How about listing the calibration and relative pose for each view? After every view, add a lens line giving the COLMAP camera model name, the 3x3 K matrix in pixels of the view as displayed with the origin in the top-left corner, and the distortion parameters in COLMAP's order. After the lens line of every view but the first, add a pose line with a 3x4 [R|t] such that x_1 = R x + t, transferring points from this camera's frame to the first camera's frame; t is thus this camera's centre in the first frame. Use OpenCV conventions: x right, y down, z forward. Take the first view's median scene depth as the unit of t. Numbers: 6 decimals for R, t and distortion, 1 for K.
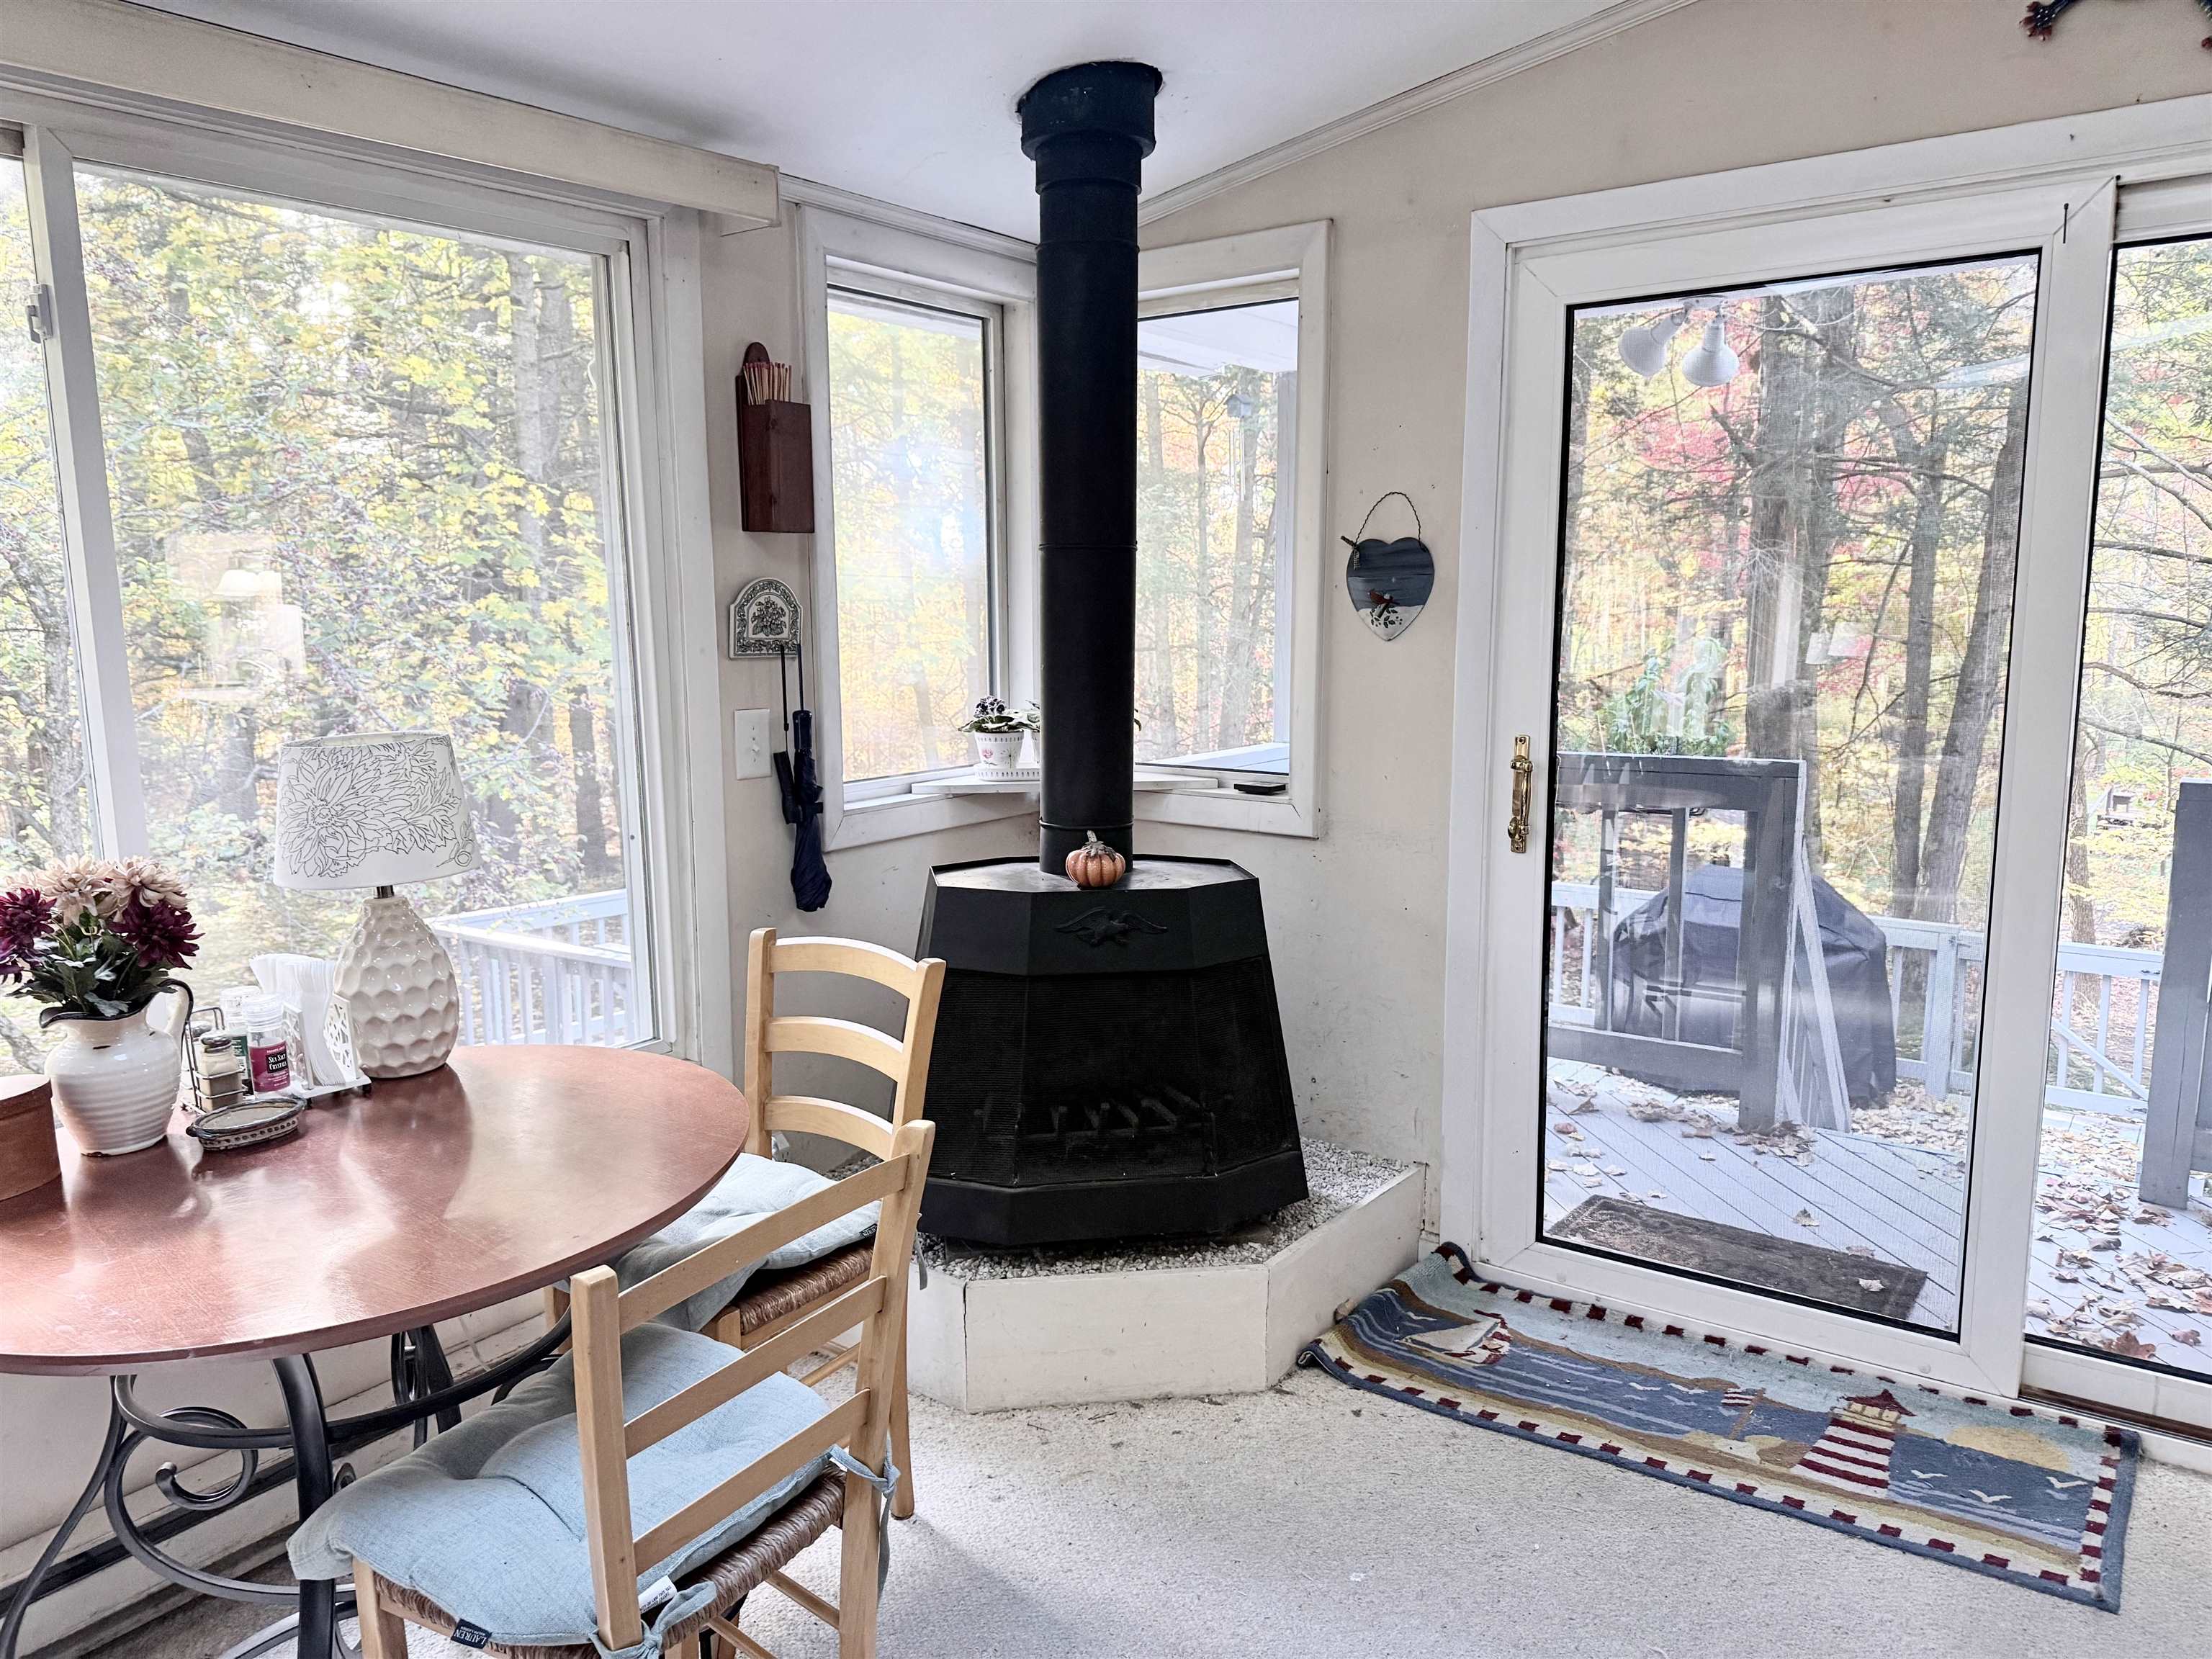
lens RADIAL K [[1592.3, 0, 1106.6], [0, 1592.3, 838.4], [0, 0, 1]] dist [0.121894, -0.153660]
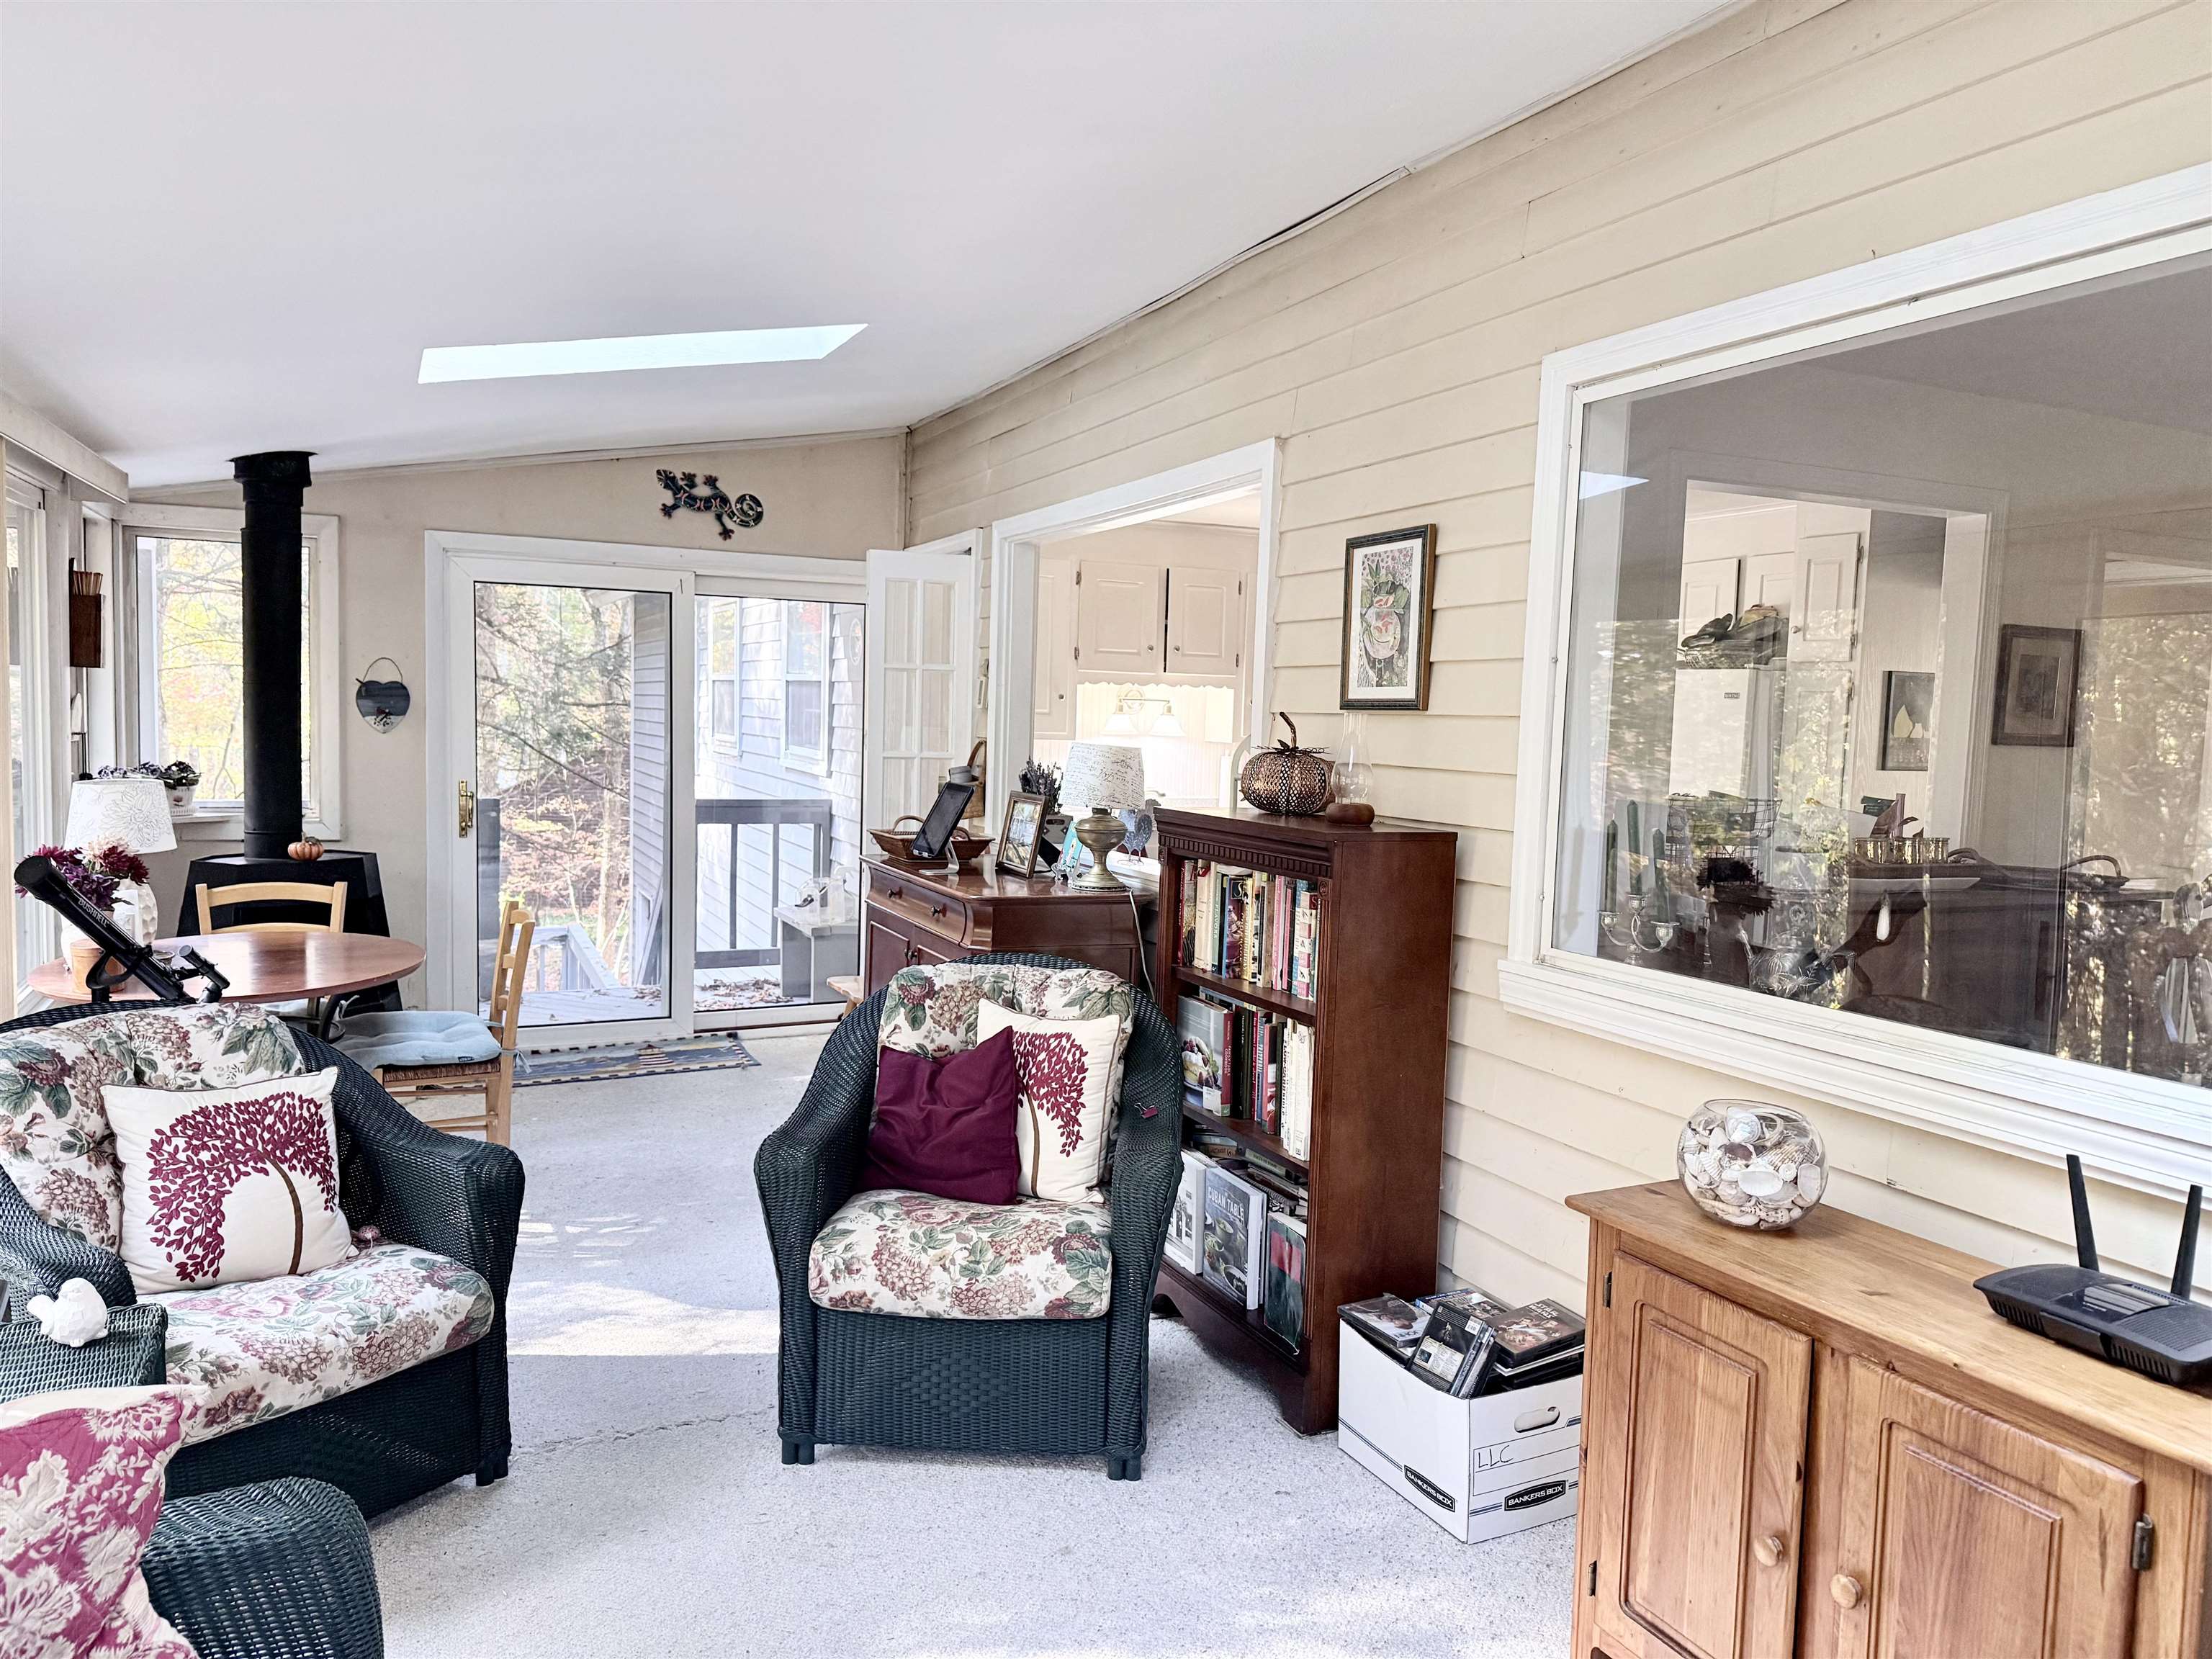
lens RADIAL K [[1532.3, 0, 1106.0], [0, 1532.3, 829.5], [0, 0, 1]] dist [0.118259, -0.132236]
pose [[0.496029, -0.047977, 0.866980, -1.049027], [0.098008, 0.995185, -0.001002, 0.080605], [-0.862757, 0.085468, 0.498342, -0.689272]]
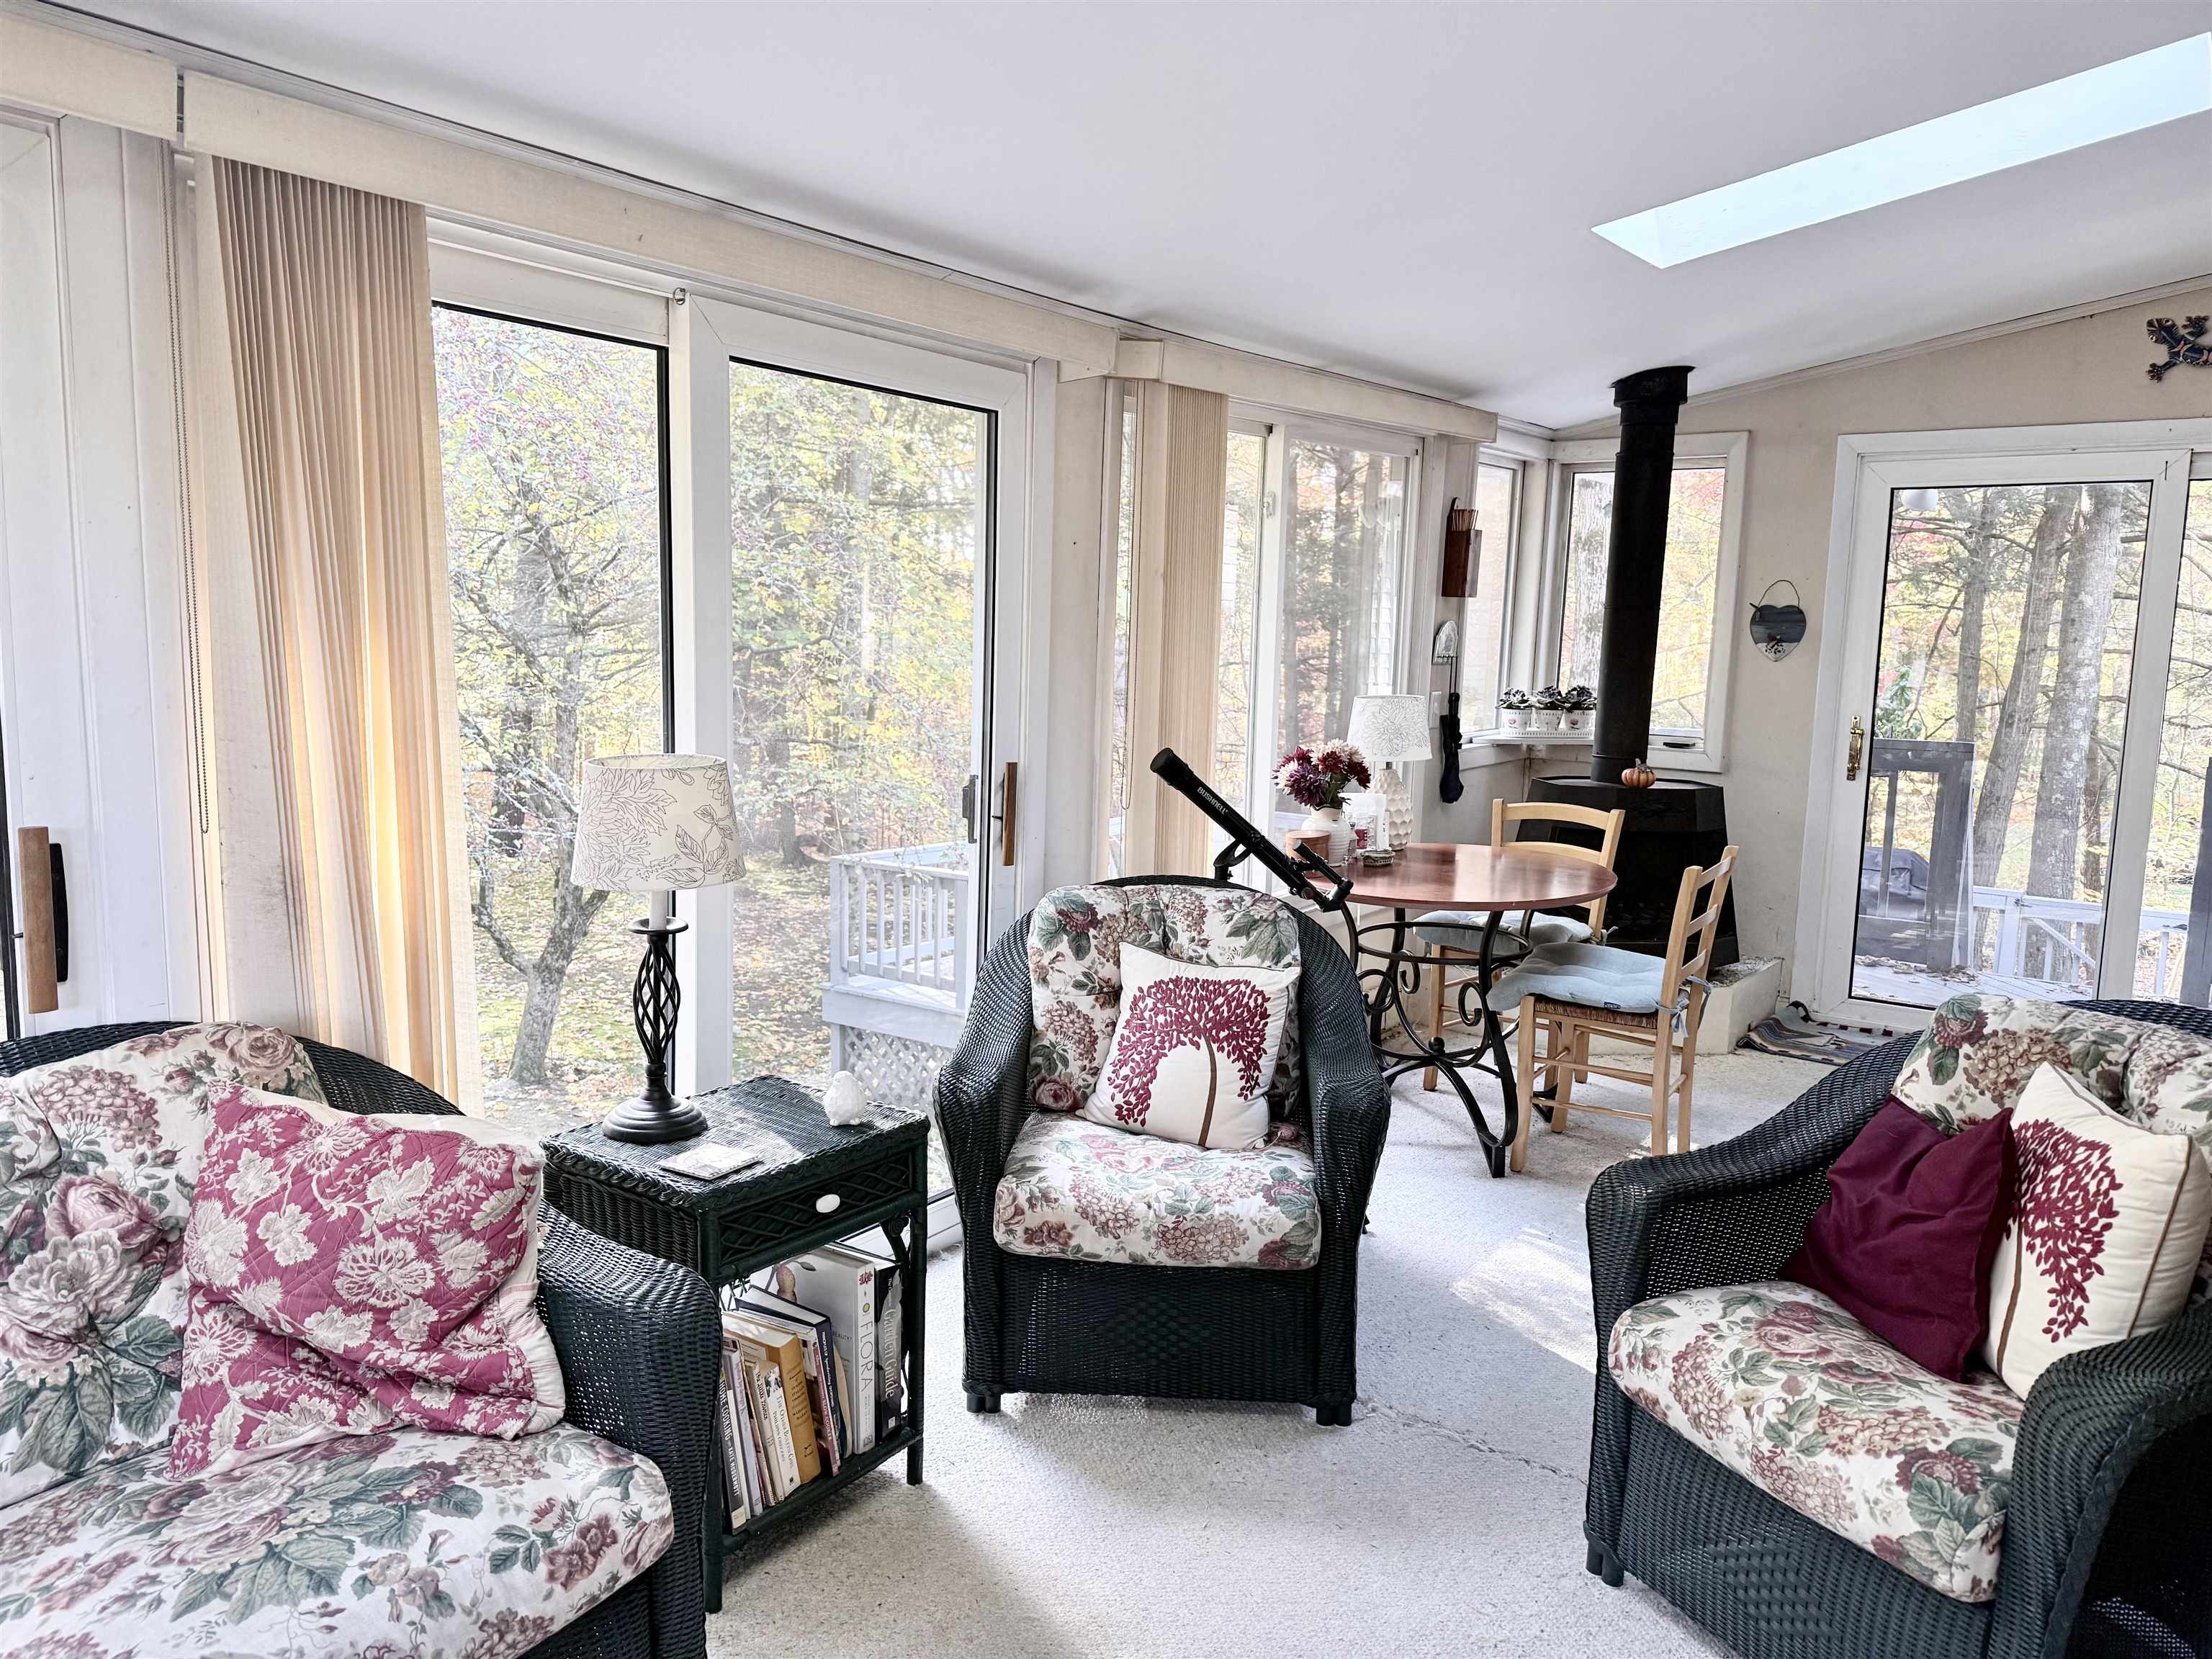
lens RADIAL K [[1559.3, 0, 1132.0], [0, 1559.3, 814.7], [0, 0, 1]] dist [0.081894, -0.094728]
pose [[0.999629, 0.027233, -0.001018, -0.550708], [-0.027247, 0.999440, -0.019431, 0.104520], [0.000488, 0.019451, 0.999811, -0.783297]]
